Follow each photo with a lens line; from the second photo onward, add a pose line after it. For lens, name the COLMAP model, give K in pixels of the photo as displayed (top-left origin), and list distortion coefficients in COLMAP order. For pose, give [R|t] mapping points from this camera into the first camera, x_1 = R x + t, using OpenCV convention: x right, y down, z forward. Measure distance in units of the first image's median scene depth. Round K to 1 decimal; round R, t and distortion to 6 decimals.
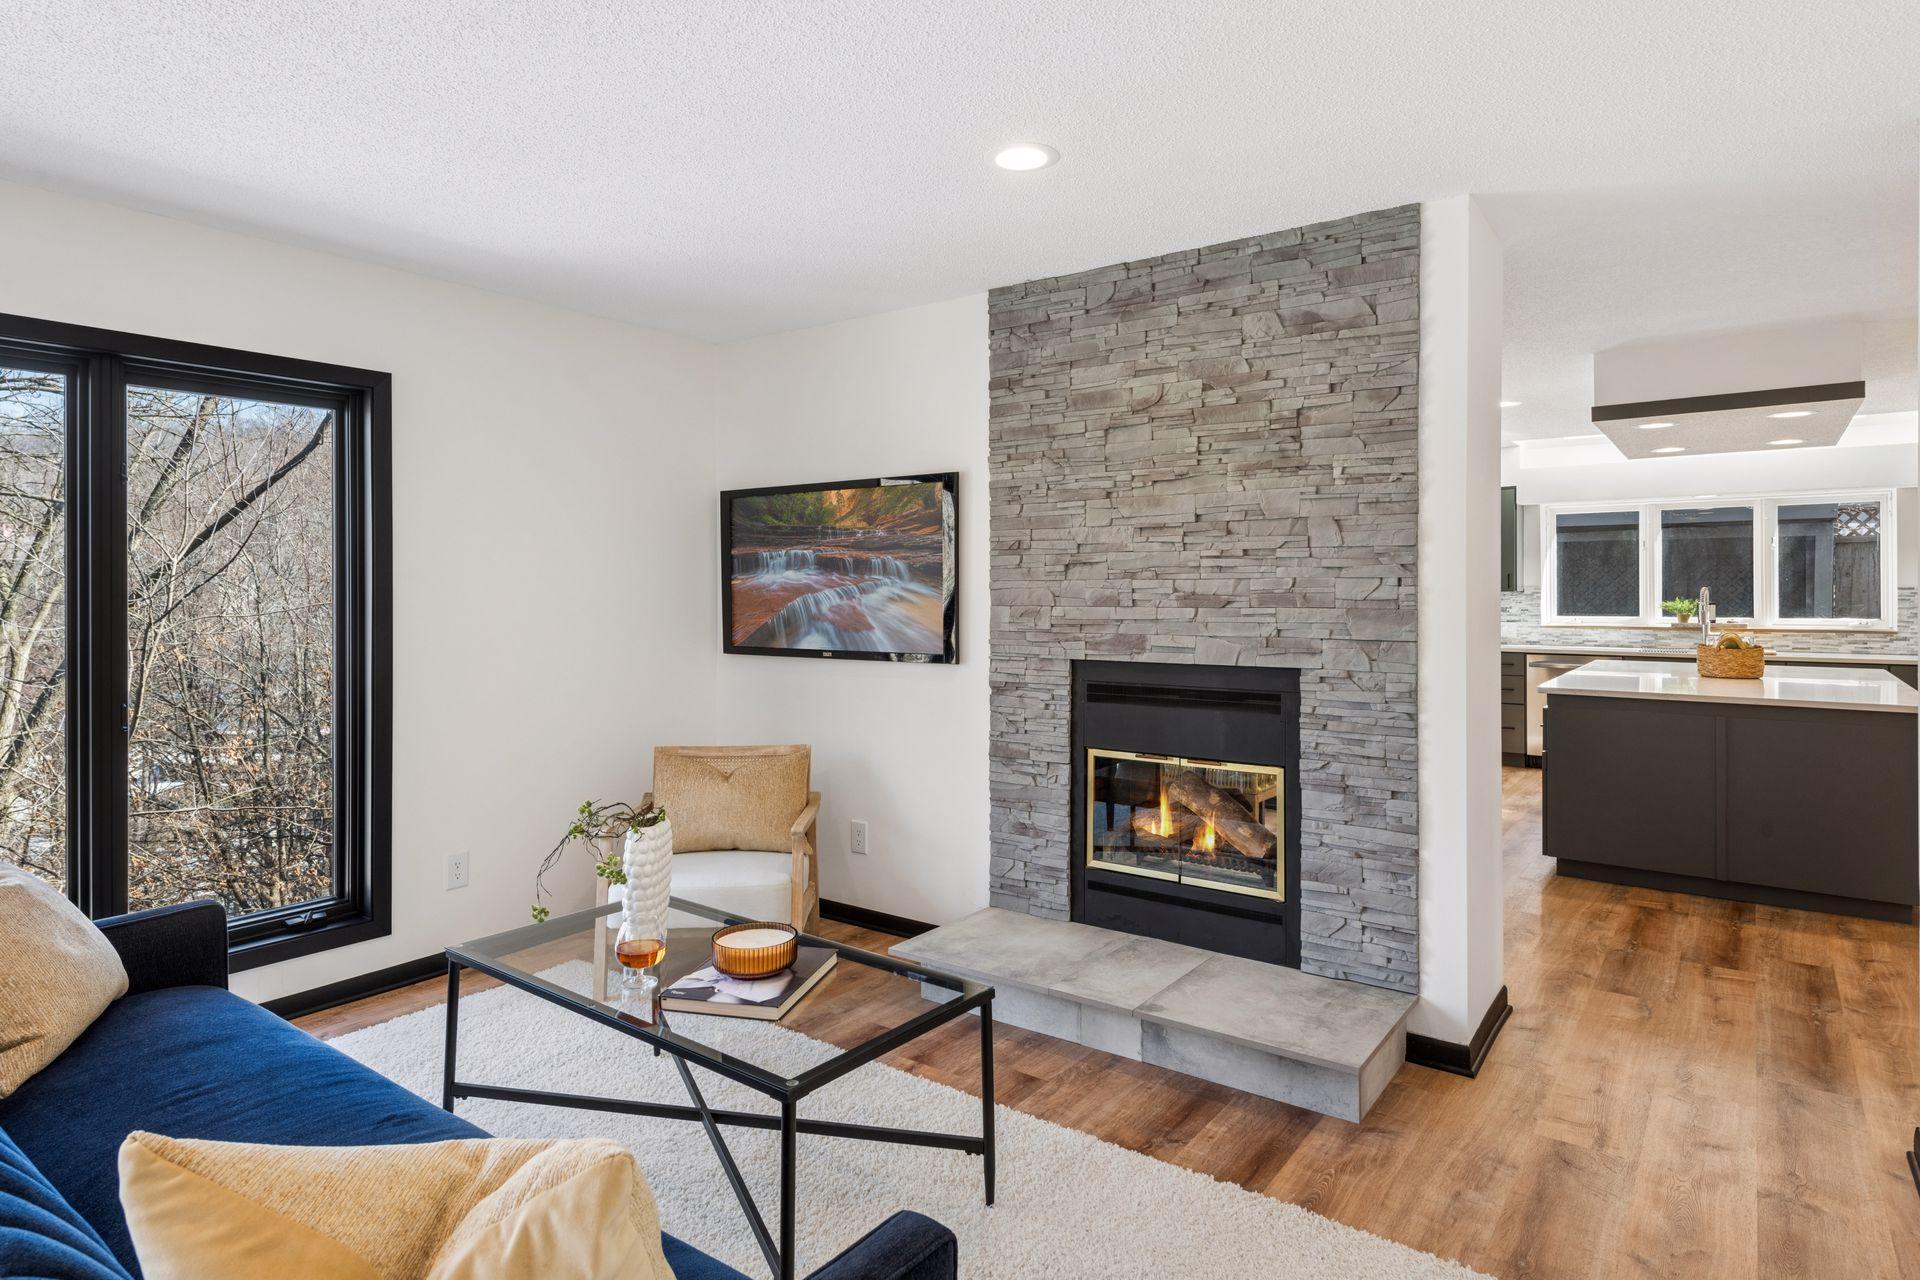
lens RADIAL K [[1070.2, 0, 957.9], [0, 1070.2, 594.8], [0, 0, 1]] dist [0.001533, -0.000032]
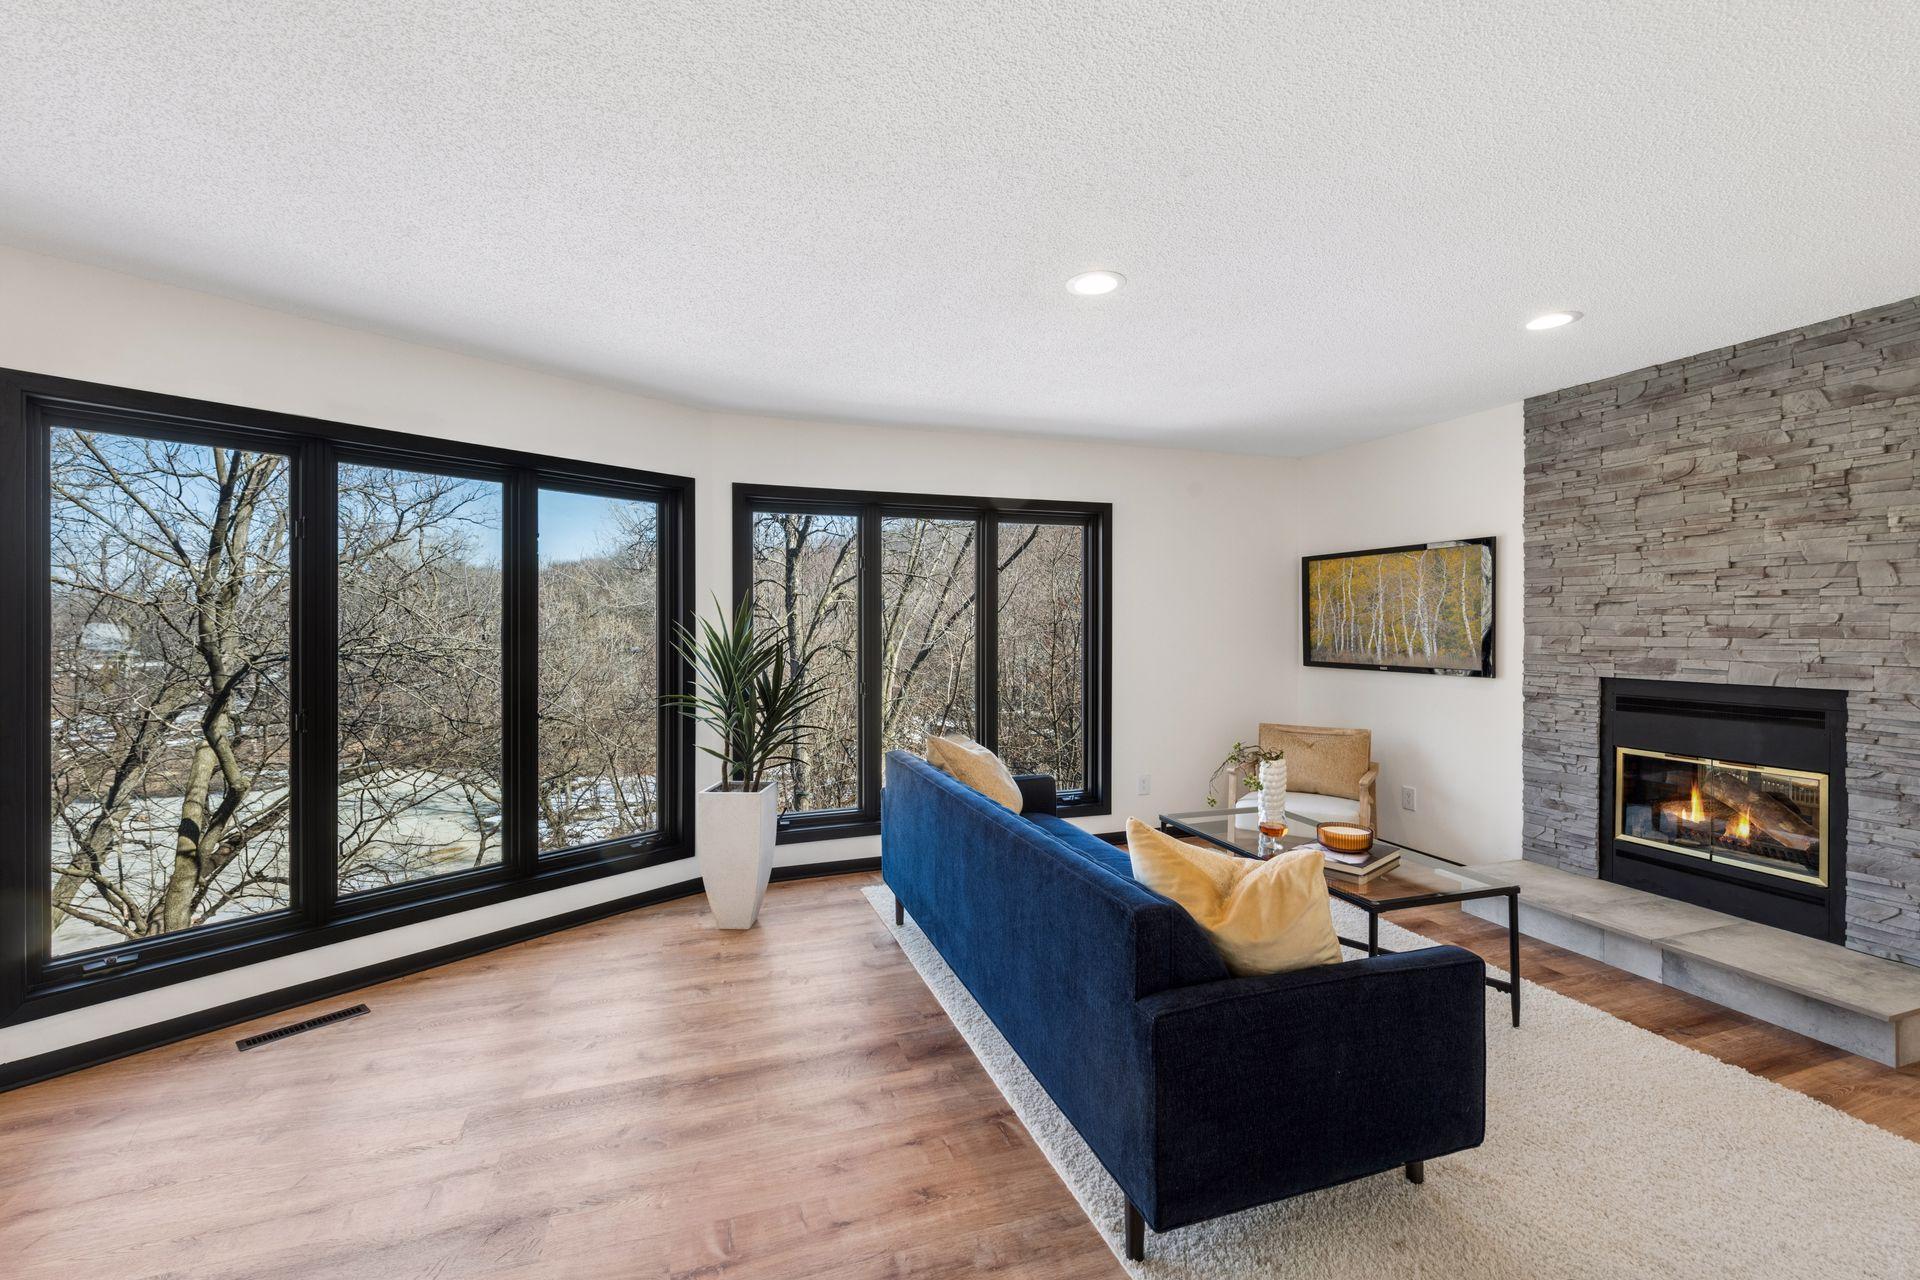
lens RADIAL K [[786.9, 0, 959.2], [0, 786.9, 629.1], [0, 0, 1]] dist [0.011710, -0.004038]
pose [[0.825219, 0.004629, -0.564793, 0.006805], [-0.002724, 0.999987, 0.004216, 0.000466], [0.564806, -0.001941, 0.825222, -0.247429]]
